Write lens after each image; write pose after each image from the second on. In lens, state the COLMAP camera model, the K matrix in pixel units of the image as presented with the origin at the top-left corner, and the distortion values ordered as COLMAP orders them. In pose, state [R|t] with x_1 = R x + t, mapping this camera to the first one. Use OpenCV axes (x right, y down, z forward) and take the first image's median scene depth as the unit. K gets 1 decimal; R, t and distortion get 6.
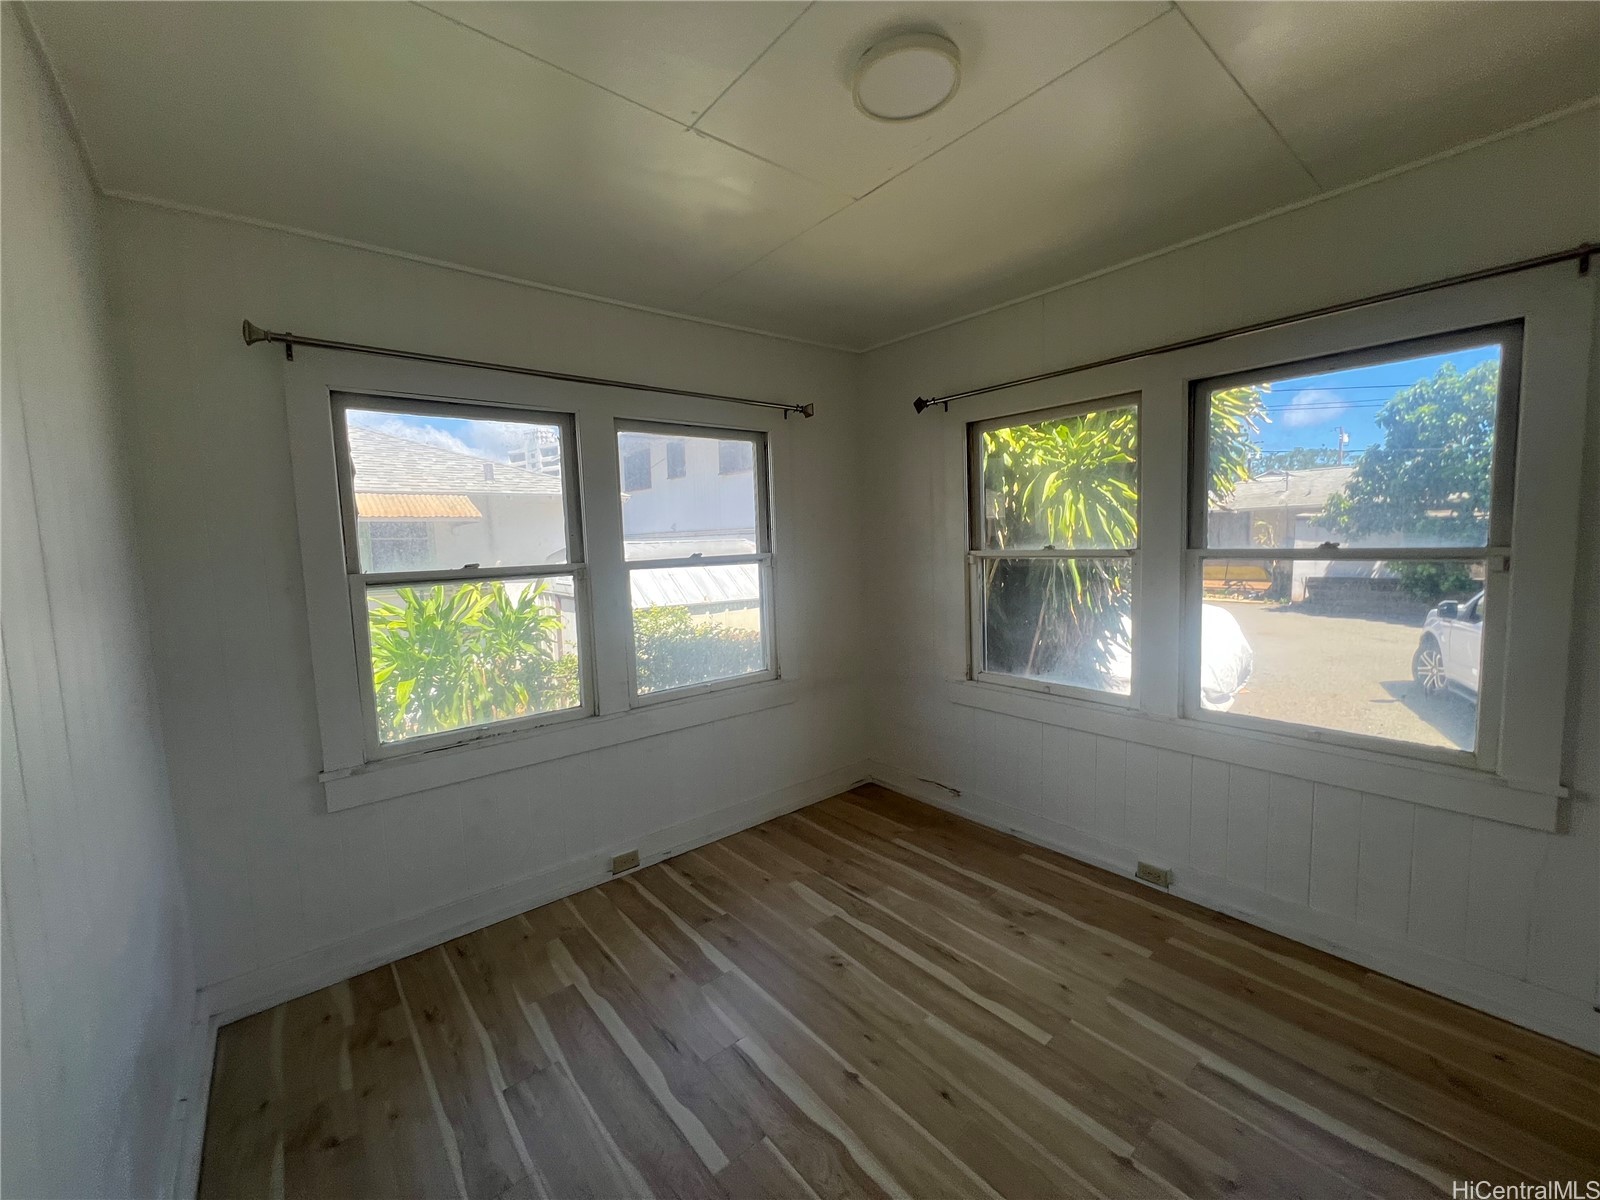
lens RADIAL K [[642.1, 0, 793.0], [0, 642.1, 596.0], [0, 0, 1]] dist [-0.005958, 0.000619]
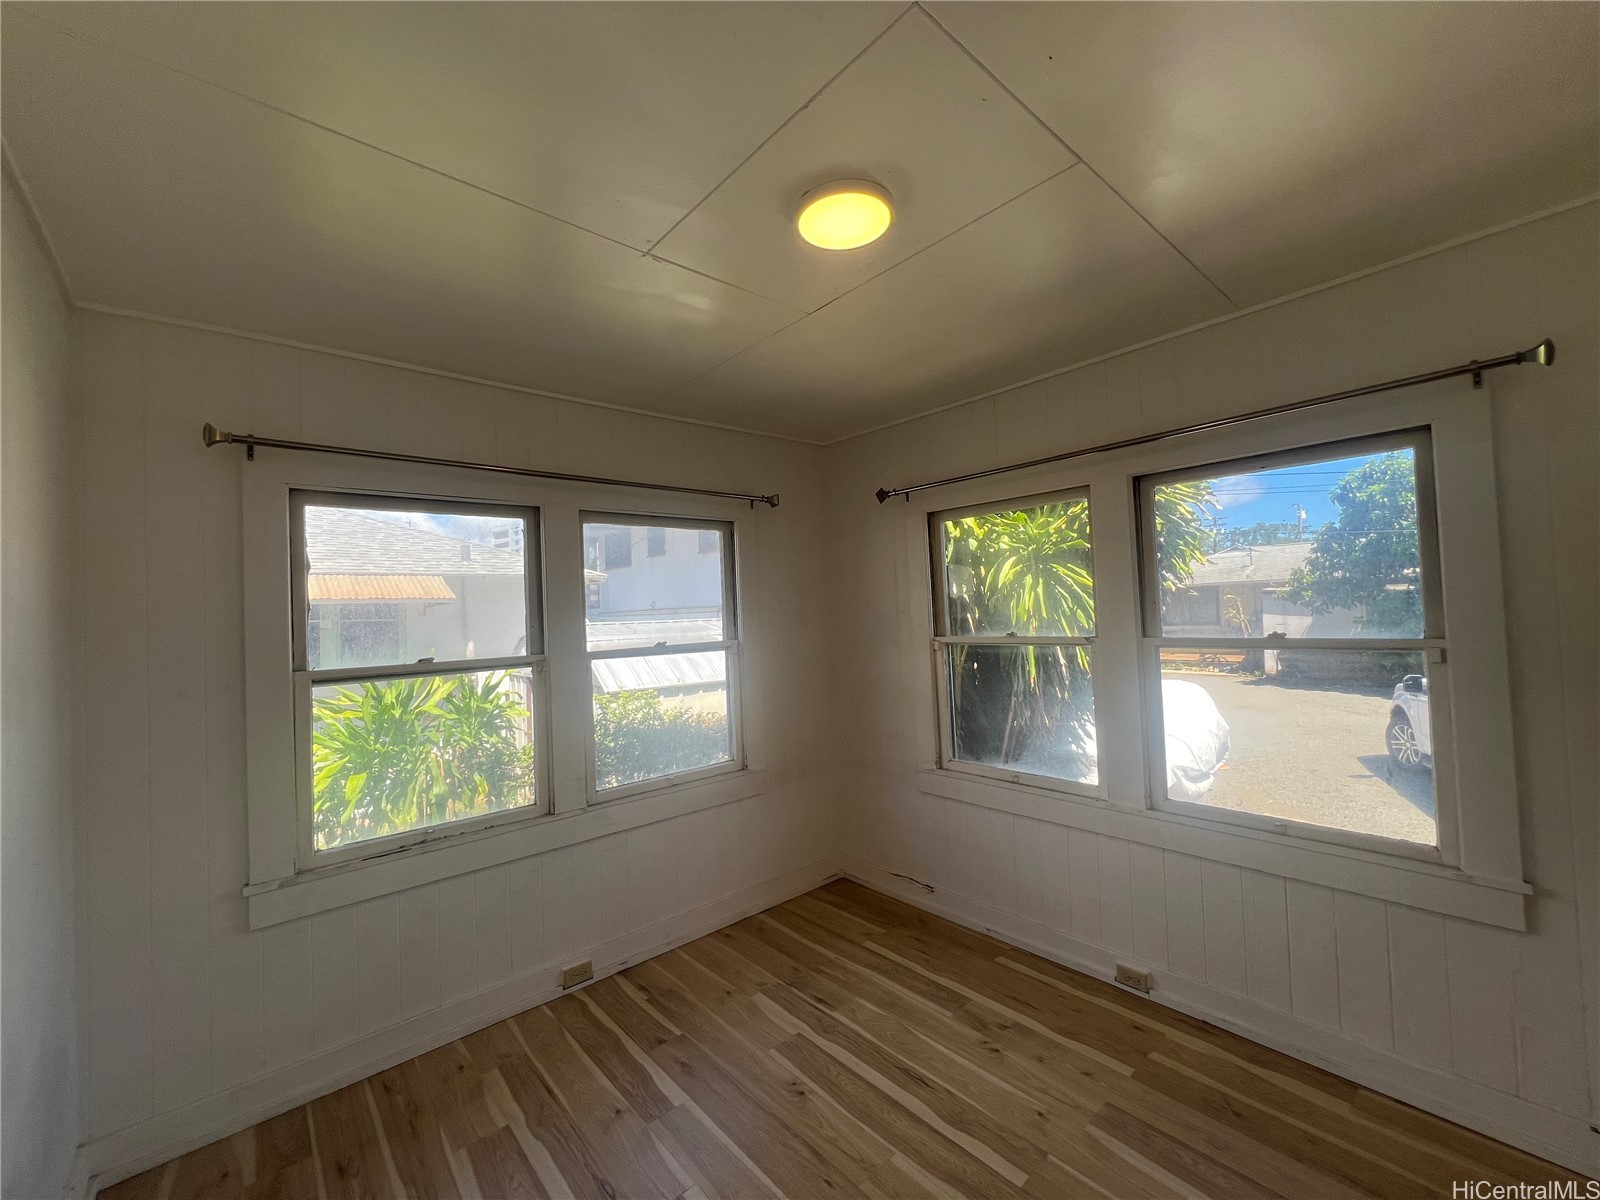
lens RADIAL K [[642.1, 0, 793.9], [0, 642.1, 594.2], [0, 0, 1]] dist [-0.005958, 0.000619]
pose [[0.999590, -0.005138, 0.028174, 0.034143], [0.008425, 0.992999, -0.117819, -0.026085], [-0.027371, 0.118008, 0.992635, -0.000514]]
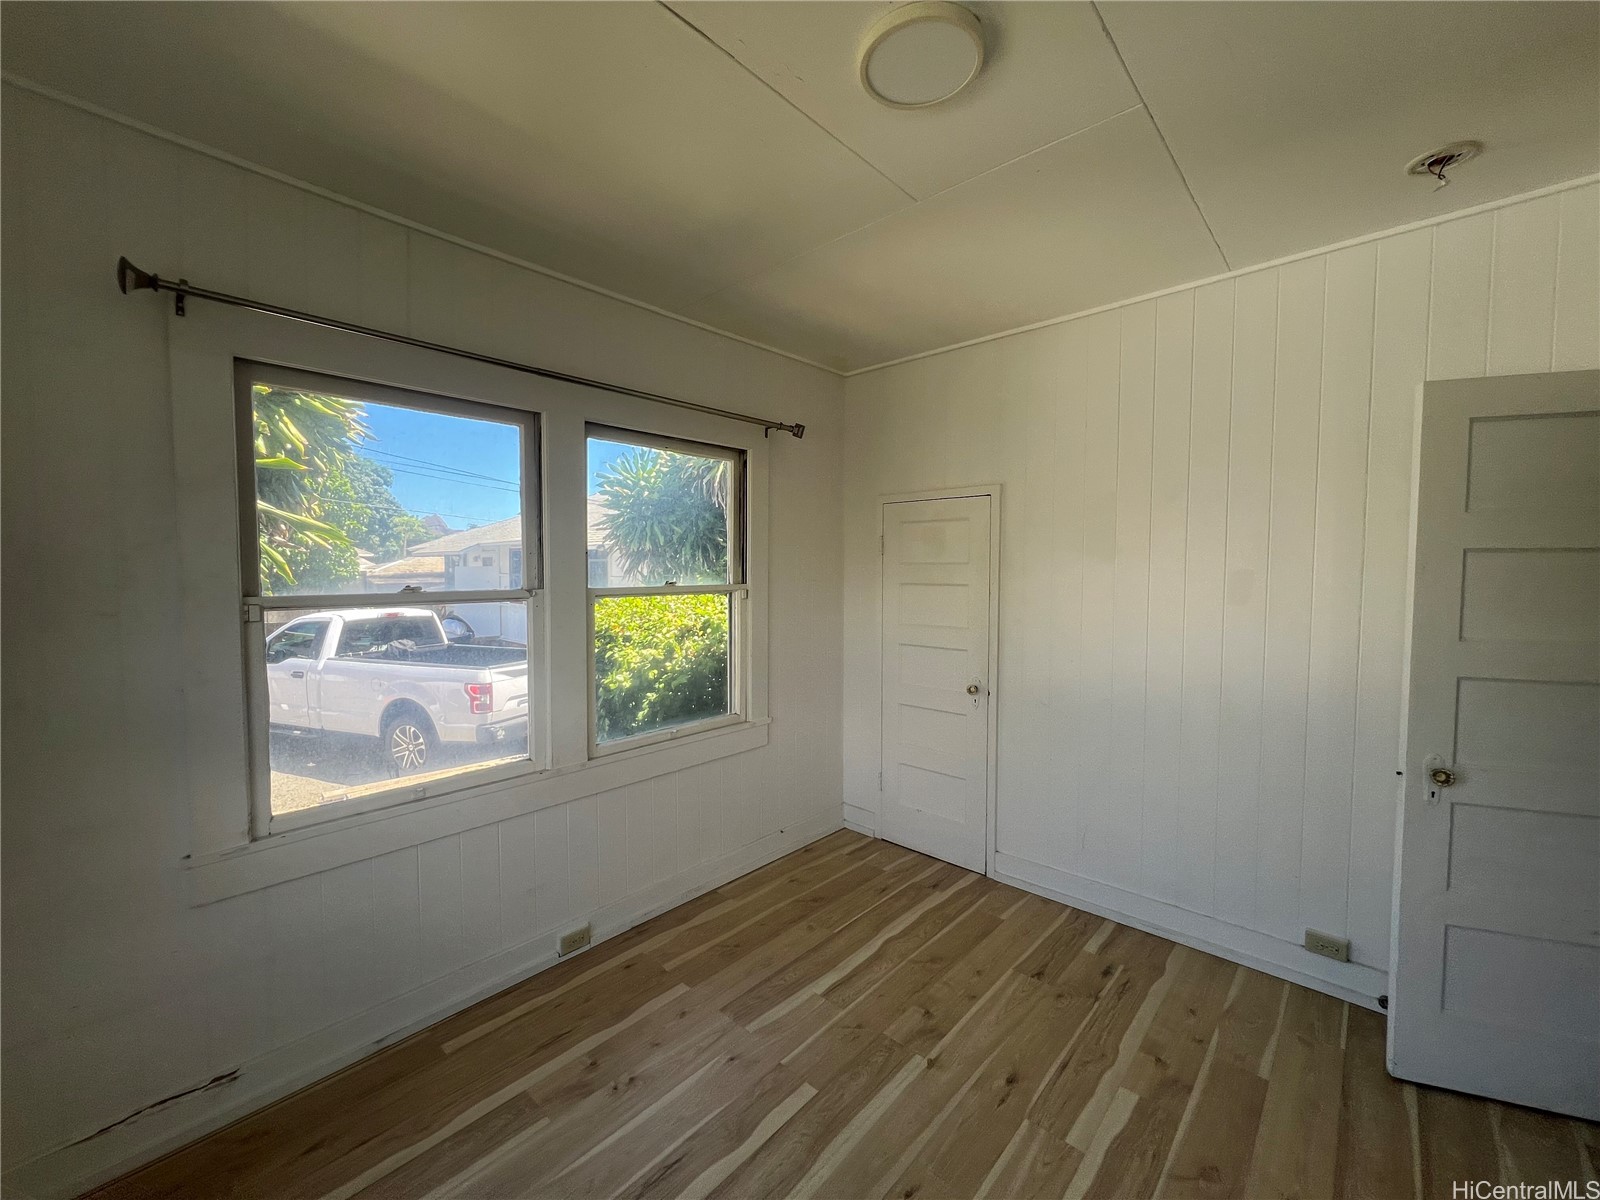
lens RADIAL K [[642.1, 0, 796.5], [0, 642.1, 595.6], [0, 0, 1]] dist [-0.005958, 0.000619]
pose [[-0.148871, -0.015488, 0.988735, -0.393356], [0.089200, 0.995591, 0.029026, -0.059051], [-0.984825, 0.092516, -0.146833, 0.782328]]
